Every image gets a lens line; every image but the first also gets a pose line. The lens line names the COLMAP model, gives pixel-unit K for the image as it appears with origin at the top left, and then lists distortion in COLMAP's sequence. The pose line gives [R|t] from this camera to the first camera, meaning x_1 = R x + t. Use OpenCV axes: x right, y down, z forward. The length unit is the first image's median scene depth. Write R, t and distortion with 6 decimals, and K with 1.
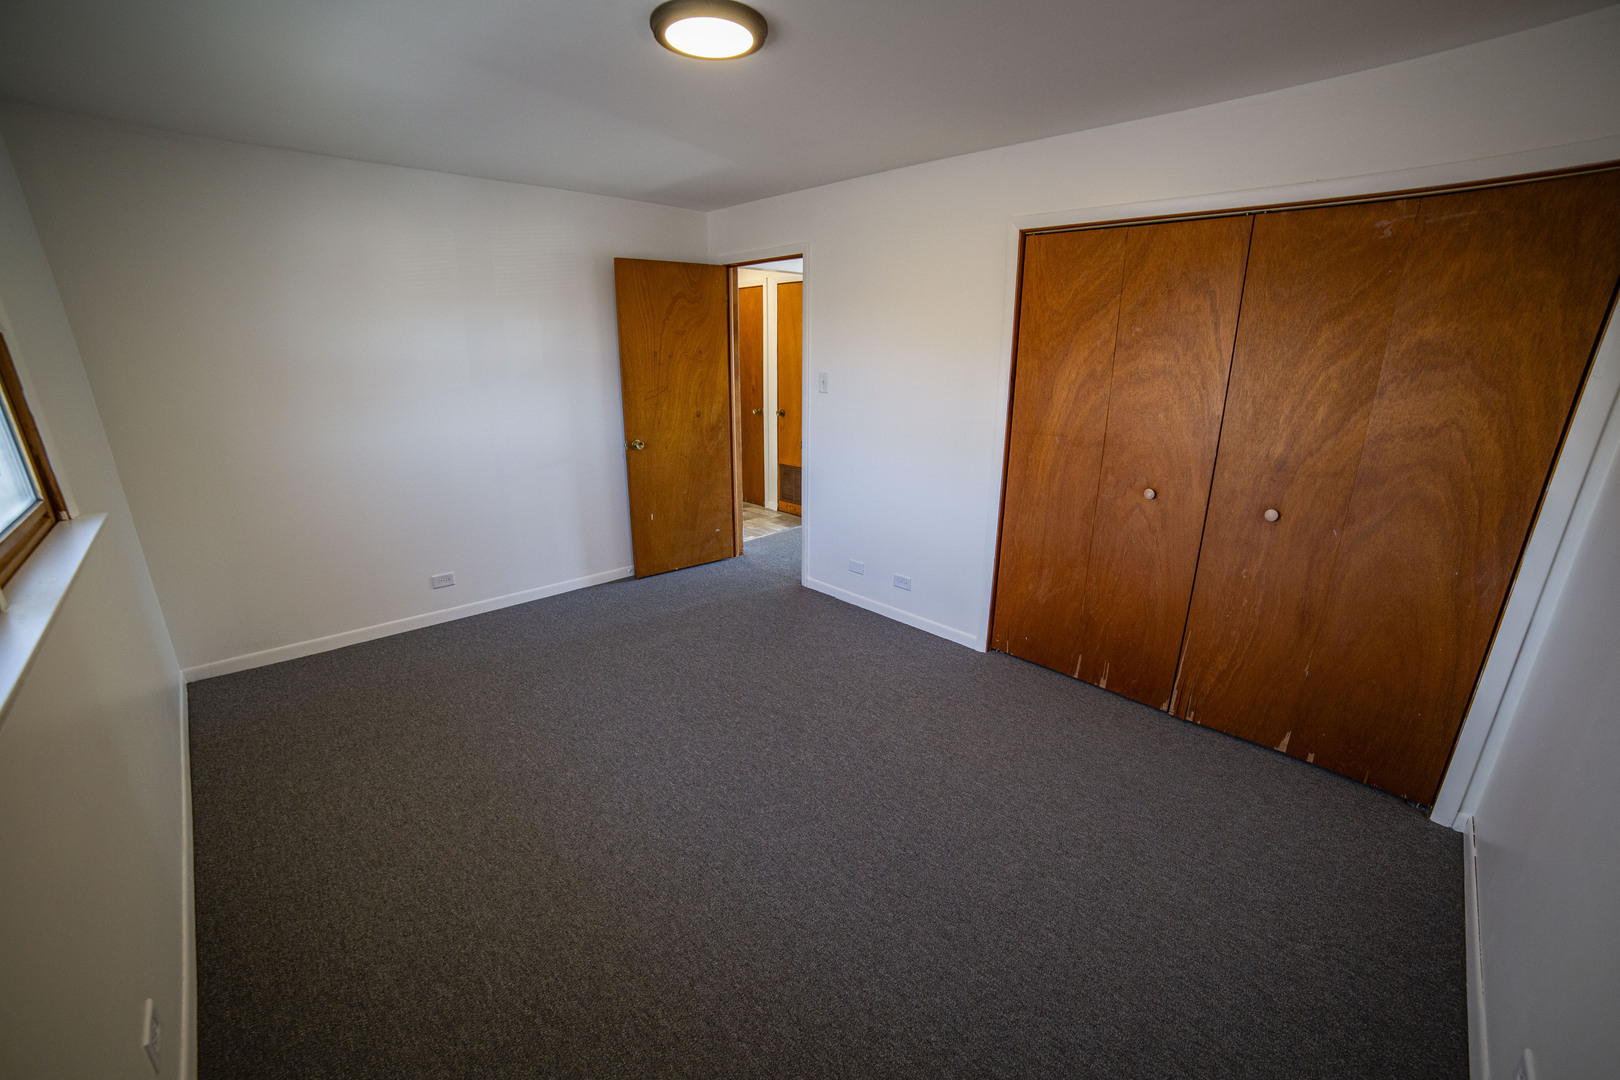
lens RADIAL K [[725.7, 0, 810.2], [0, 725.7, 583.8], [0, 0, 1]] dist [-0.105633, 0.045169]
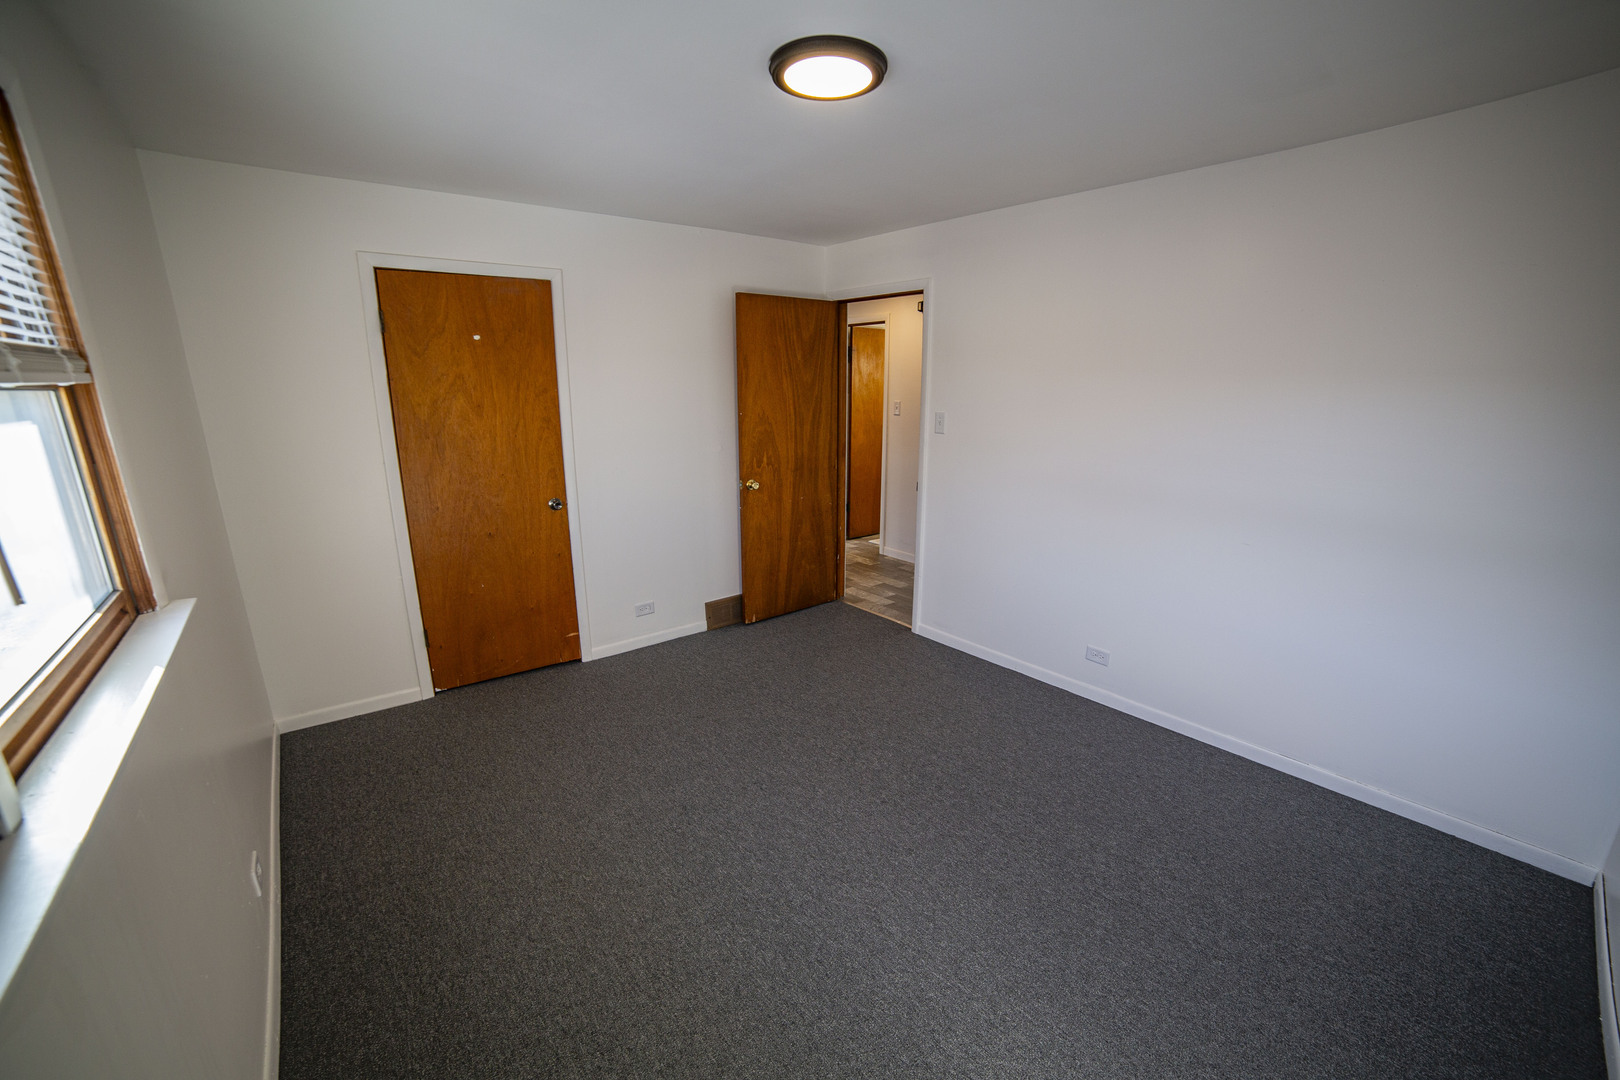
lens RADIAL K [[666.4, 0, 810.9], [0, 666.4, 562.5], [0, 0, 1]] dist [-0.088587, 0.020913]
pose [[0.999085, 0.006559, -0.042262, -0.129404], [-0.008925, 0.998389, -0.056038, -0.046928], [0.041826, 0.056364, 0.997534, 0.135942]]
